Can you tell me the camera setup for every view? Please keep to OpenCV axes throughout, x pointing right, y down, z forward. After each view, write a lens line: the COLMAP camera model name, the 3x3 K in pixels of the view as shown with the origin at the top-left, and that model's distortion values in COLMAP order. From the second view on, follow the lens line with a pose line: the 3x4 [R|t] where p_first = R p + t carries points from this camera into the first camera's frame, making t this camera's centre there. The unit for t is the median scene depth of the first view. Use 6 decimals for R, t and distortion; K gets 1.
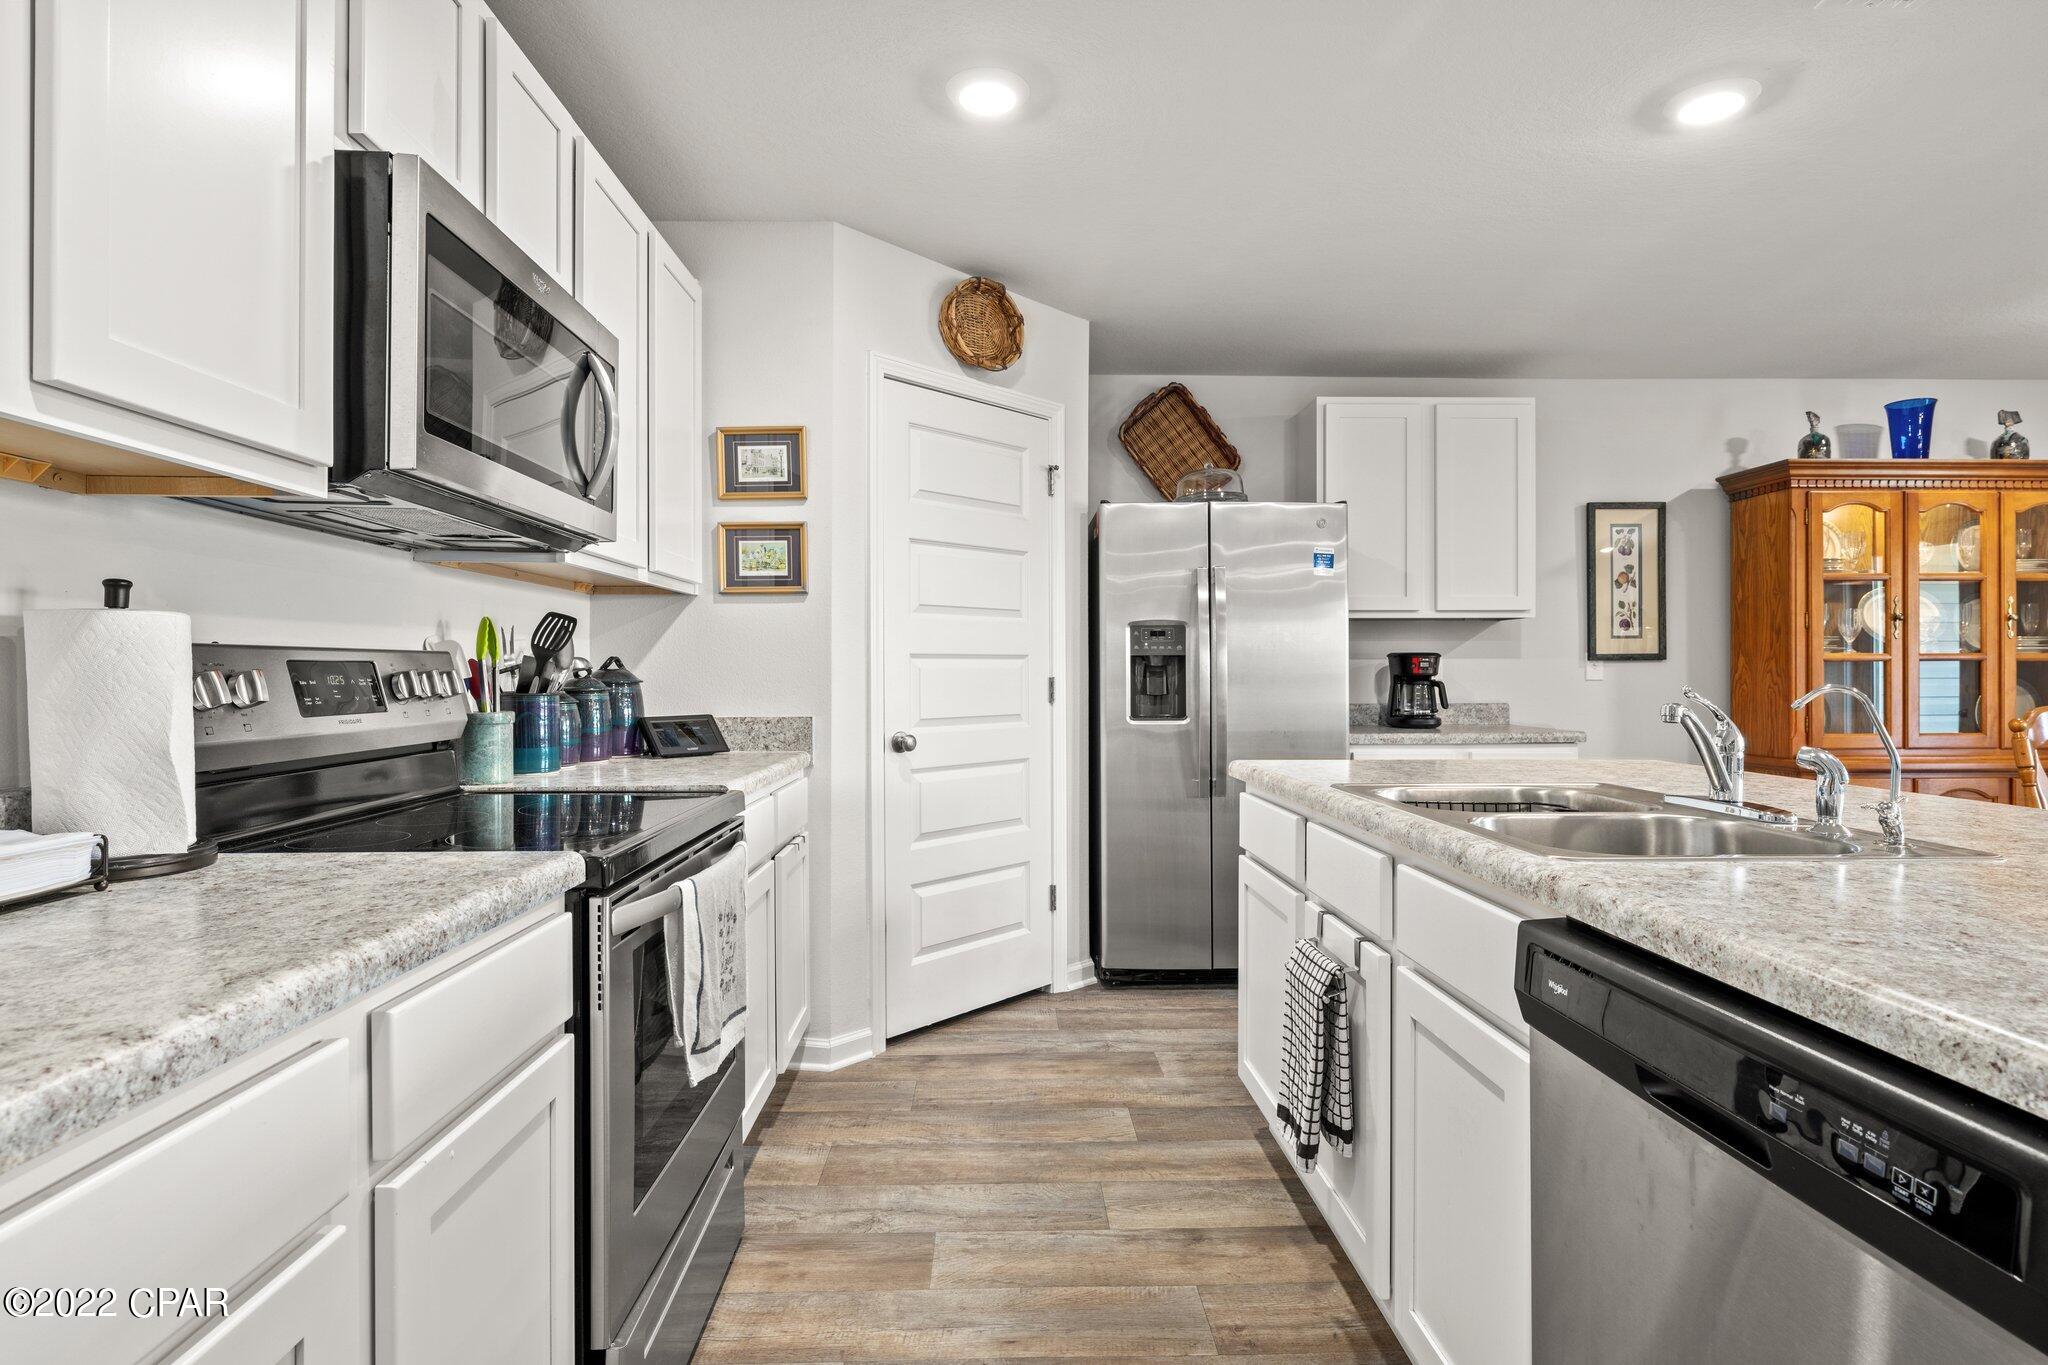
lens RADIAL K [[1039.8, 0, 1030.9], [0, 1039.8, 675.6], [0, 0, 1]] dist [0.005667, -0.001380]
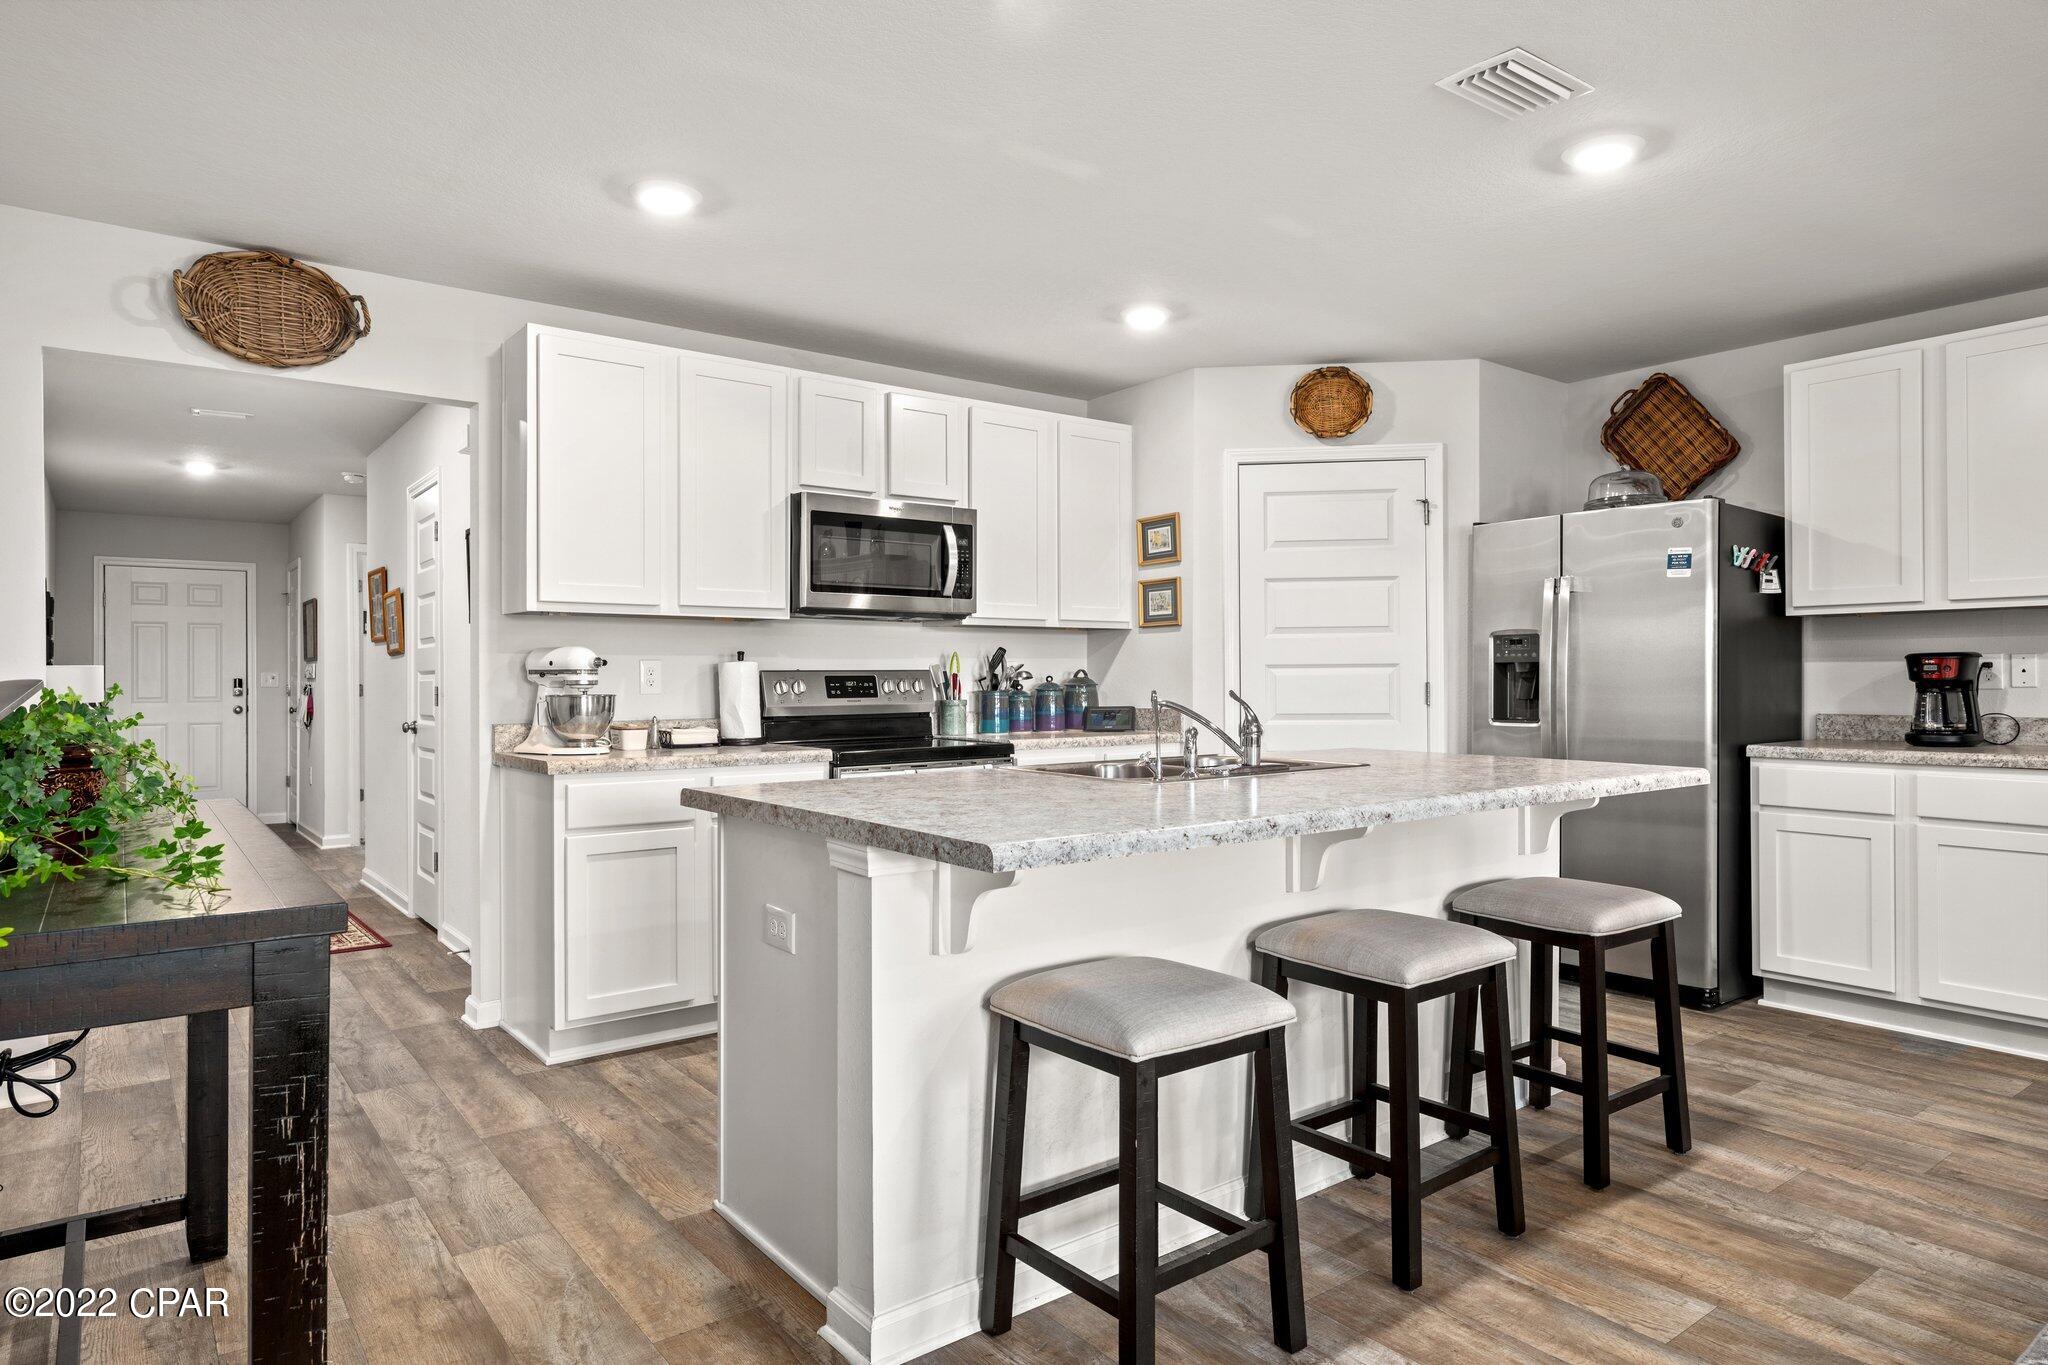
lens RADIAL K [[1187.9, 0, 1032.3], [0, 1187.9, 681.1], [0, 0, 1]] dist [0.002675, -0.001472]
pose [[0.590621, 0.002086, -0.806946, 0.764869], [0.000867, 0.999994, 0.003219, -0.004367], [0.806949, -0.002601, 0.590616, -0.120433]]
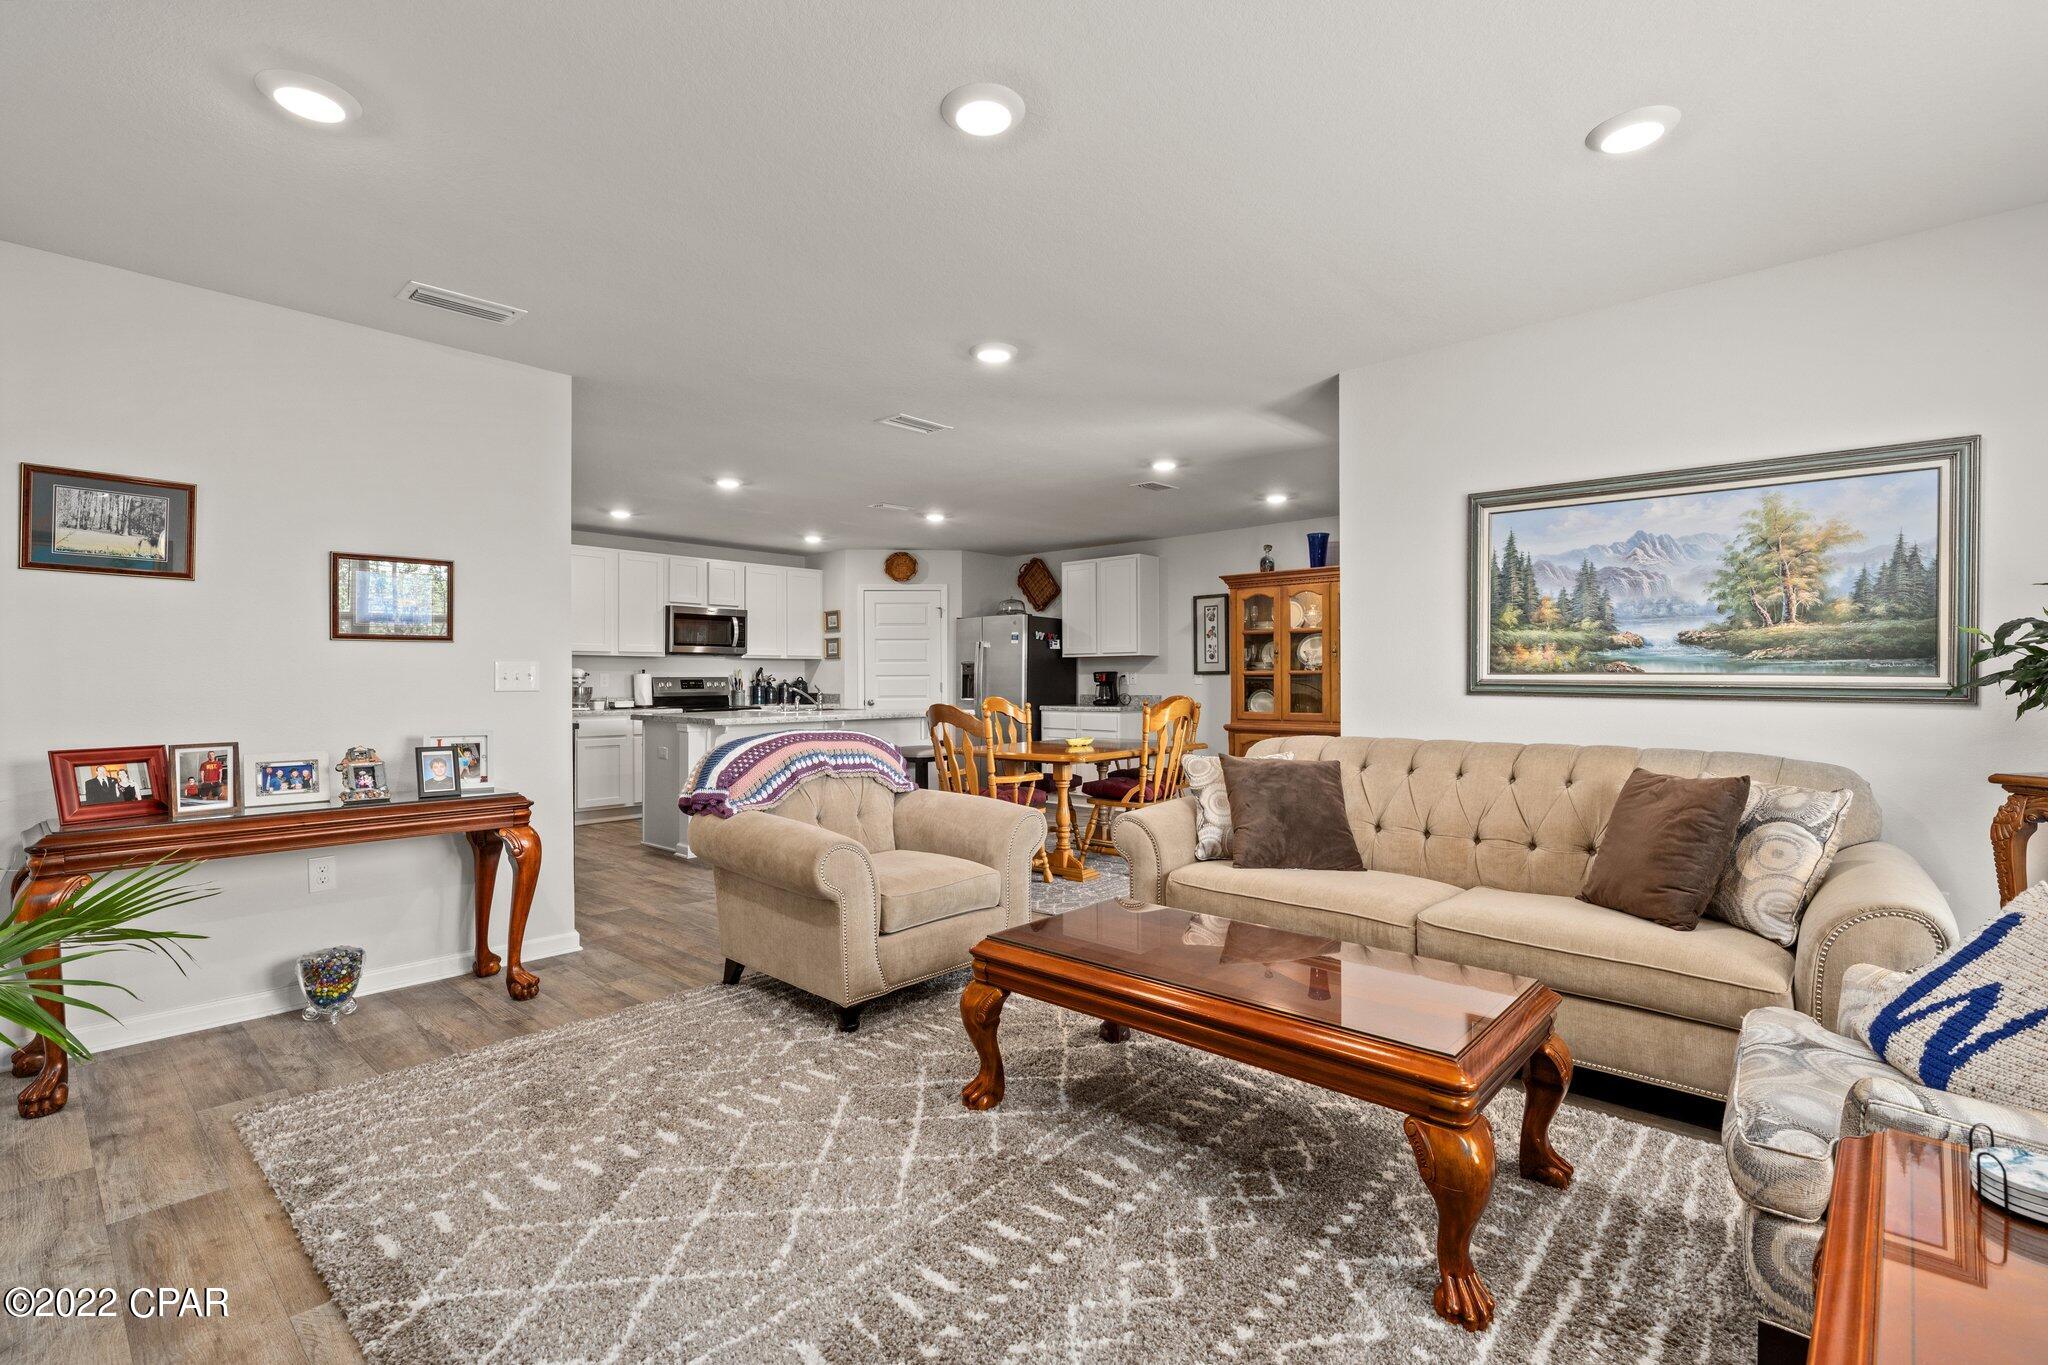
lens RADIAL K [[906.7, 0, 1017.8], [0, 906.7, 678.3], [0, 0, 1]] dist [-0.001523, -0.000344]
pose [[0.712363, -0.001192, -0.701810, 1.744159], [-0.000318, 0.999998, -0.002022, -0.005109], [0.701811, 0.001664, 0.712361, -0.548960]]
